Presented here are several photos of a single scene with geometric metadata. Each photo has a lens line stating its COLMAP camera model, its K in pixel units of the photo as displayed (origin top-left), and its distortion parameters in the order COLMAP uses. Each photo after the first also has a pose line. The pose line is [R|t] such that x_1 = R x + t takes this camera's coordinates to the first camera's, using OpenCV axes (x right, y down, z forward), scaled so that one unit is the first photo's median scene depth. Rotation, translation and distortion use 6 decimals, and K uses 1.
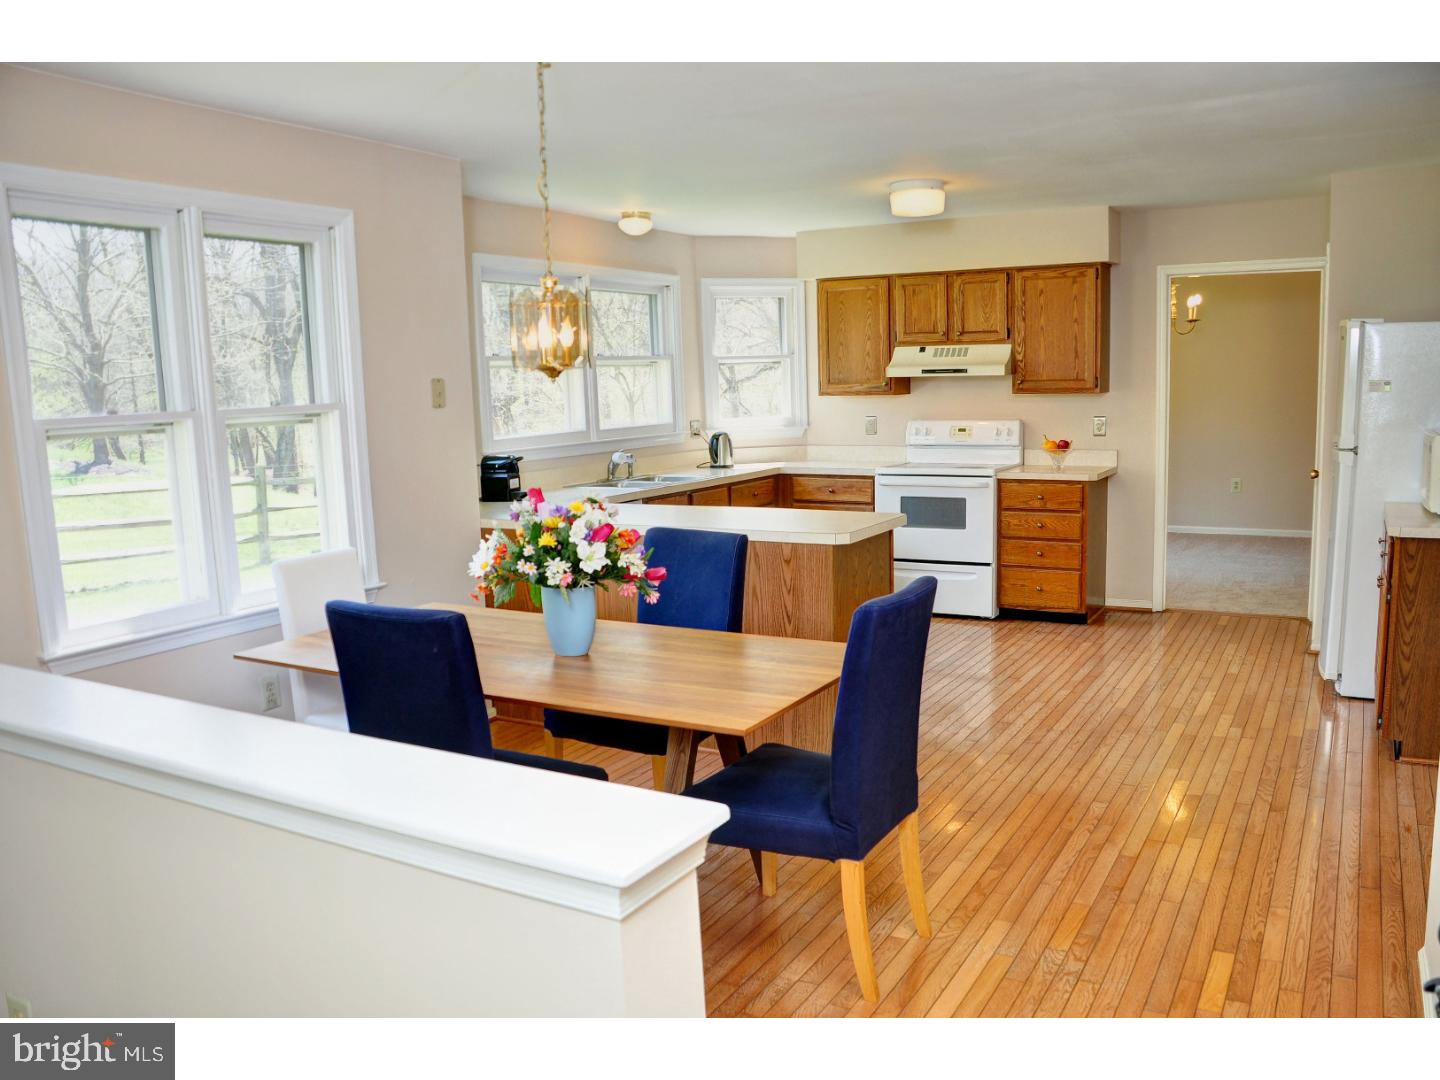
lens RADIAL K [[1149.4, 0, 719.8], [0, 1149.4, 549.8], [0, 0, 1]] dist [-0.152663, 0.090619]
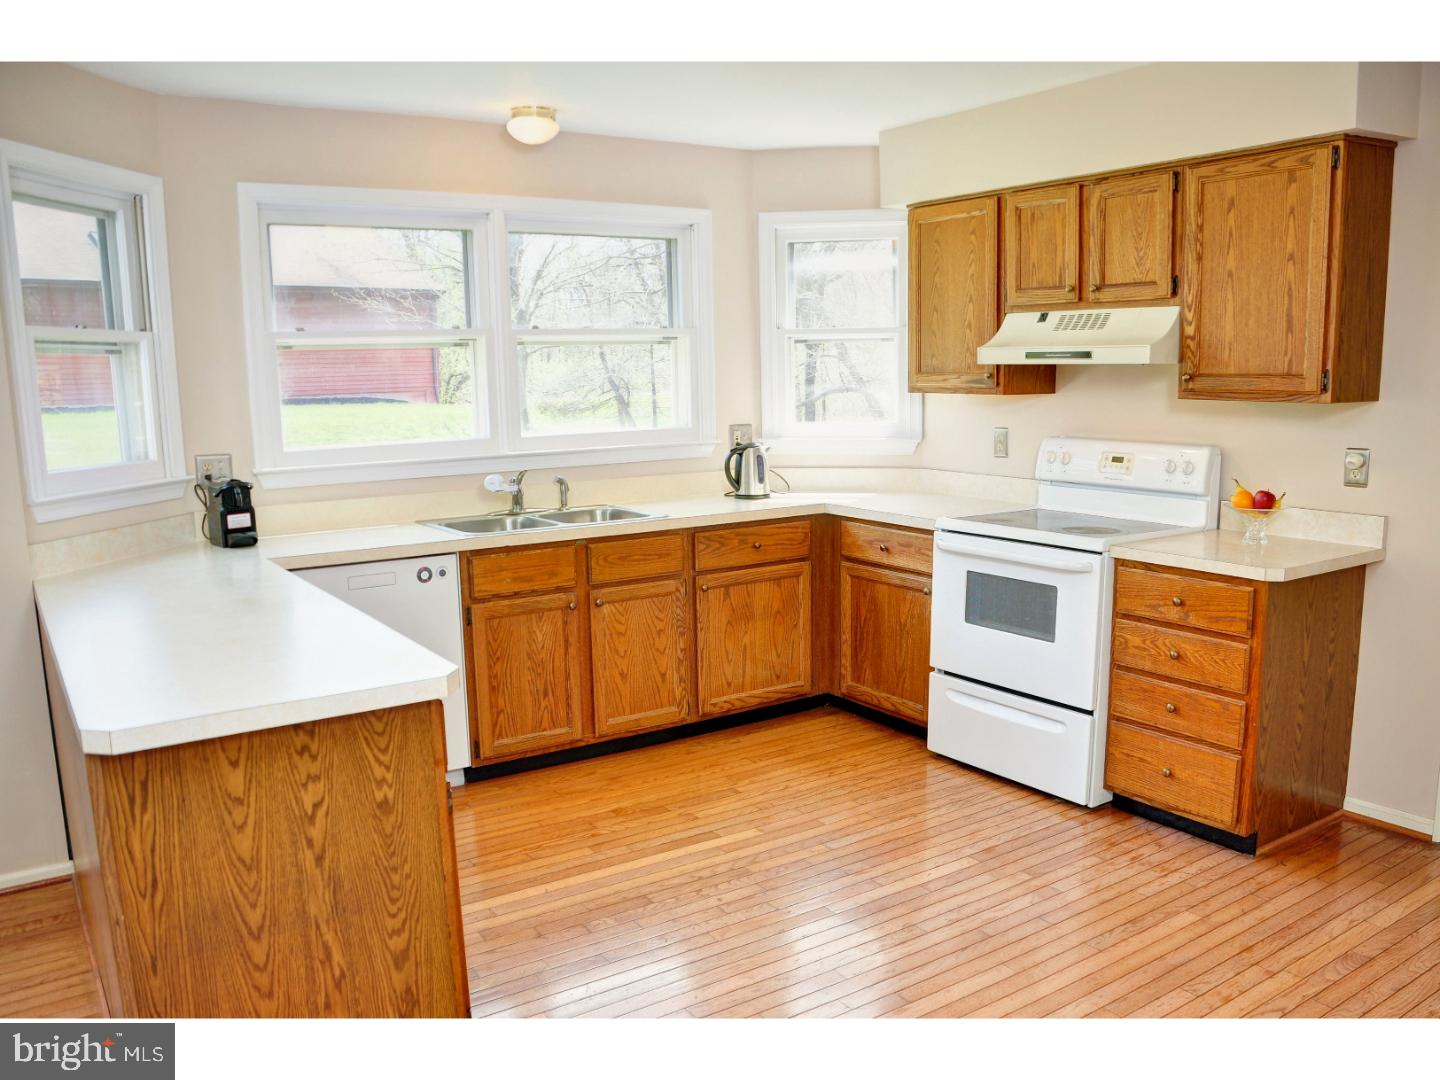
lens RADIAL K [[1149.4, 0, 720.2], [0, 1149.4, 572.0], [0, 0, 1]] dist [-0.152663, 0.090619]
pose [[0.900558, 0.088439, -0.425646, 0.295656], [-0.072884, 0.995946, 0.052729, -0.067960], [0.428584, -0.016463, 0.903352, 0.426682]]
